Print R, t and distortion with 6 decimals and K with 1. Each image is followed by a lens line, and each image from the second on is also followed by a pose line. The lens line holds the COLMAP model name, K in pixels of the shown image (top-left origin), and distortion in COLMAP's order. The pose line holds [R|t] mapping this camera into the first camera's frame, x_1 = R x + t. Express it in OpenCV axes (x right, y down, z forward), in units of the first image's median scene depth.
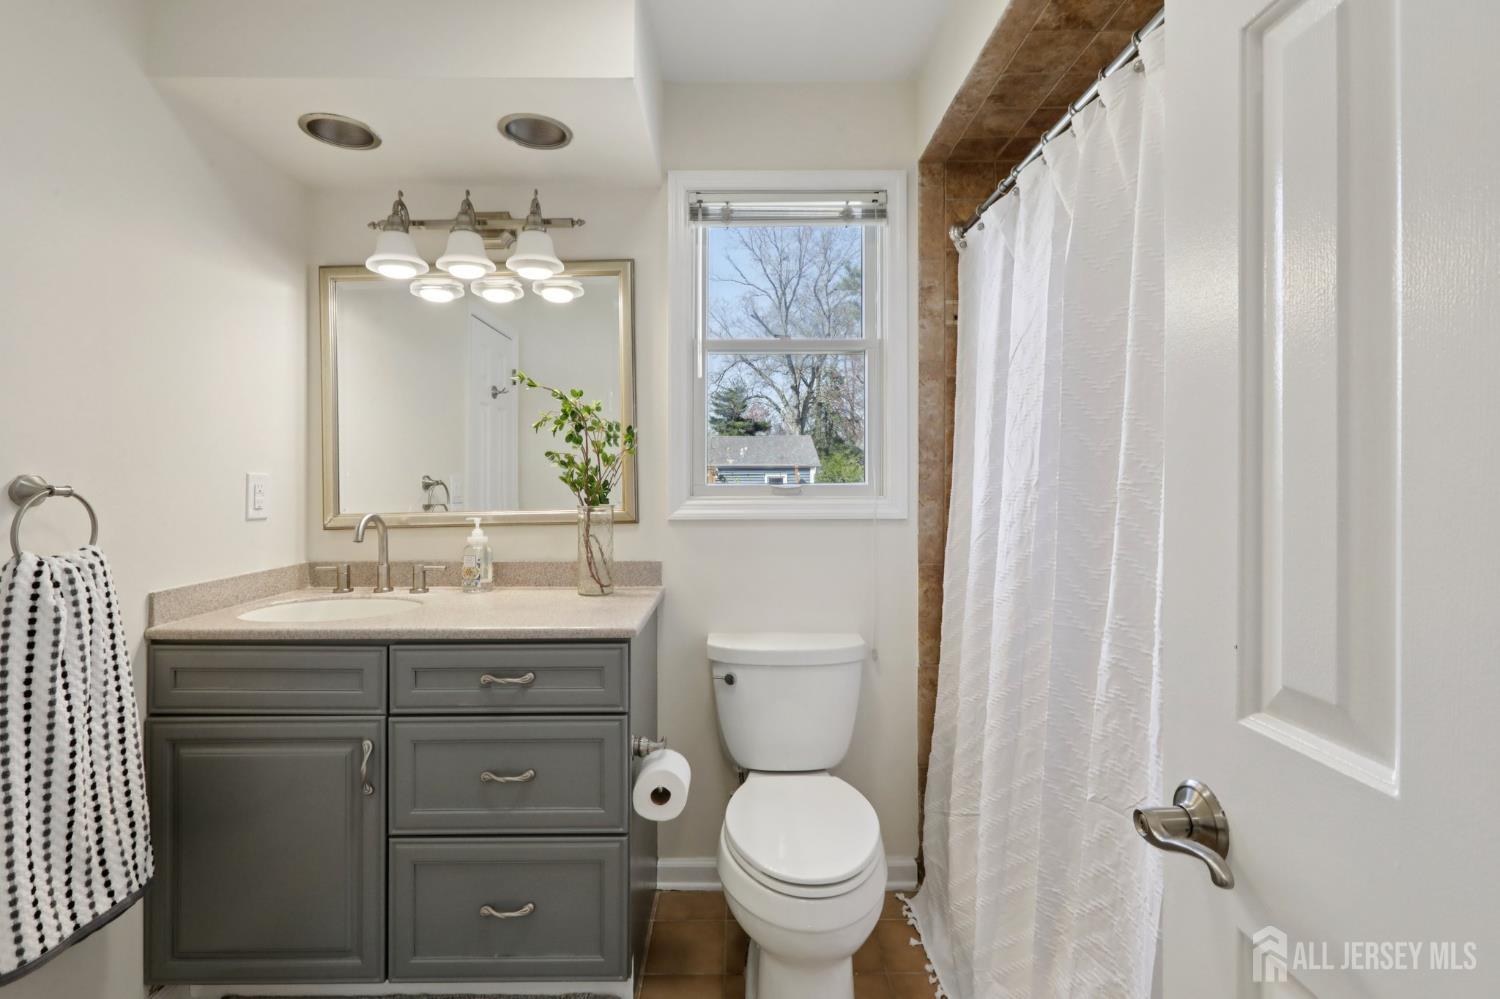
lens RADIAL K [[689.2, 0, 762.5], [0, 689.2, 480.3], [0, 0, 1]] dist [-0.002201, 0.002769]
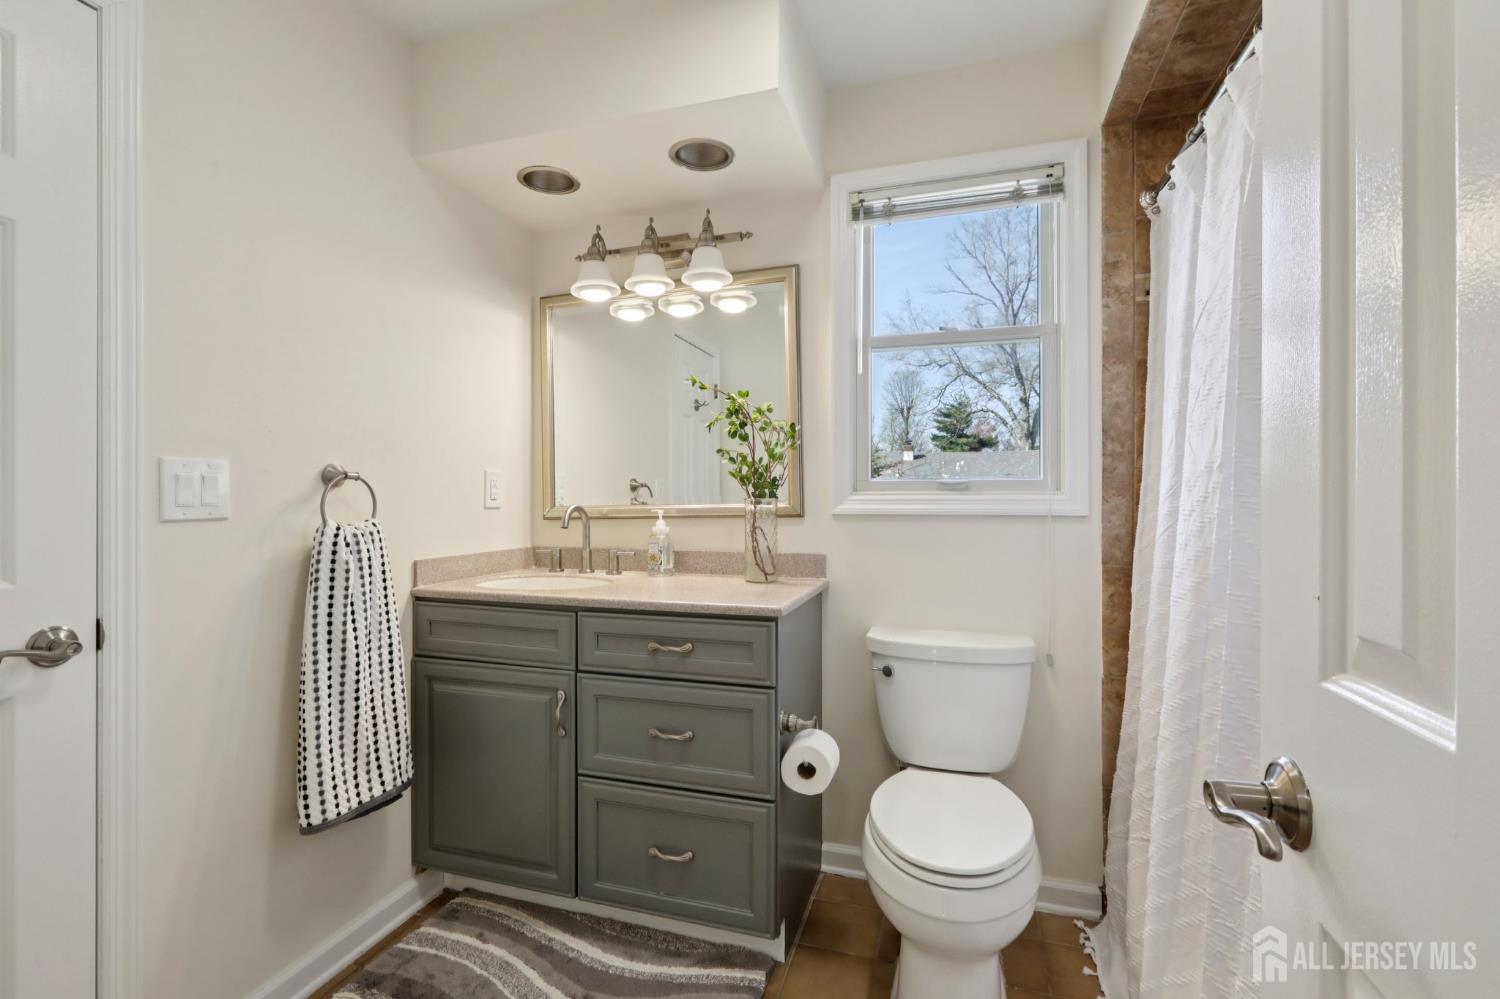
lens RADIAL K [[689.2, 0, 766.2], [0, 689.2, 499.8], [0, 0, 1]] dist [-0.002201, 0.002769]
pose [[0.950822, -0.000065, -0.309738, 0.106347], [0.000145, 1.000000, 0.000237, 0.042422], [0.309738, -0.000270, 0.950822, -0.011772]]
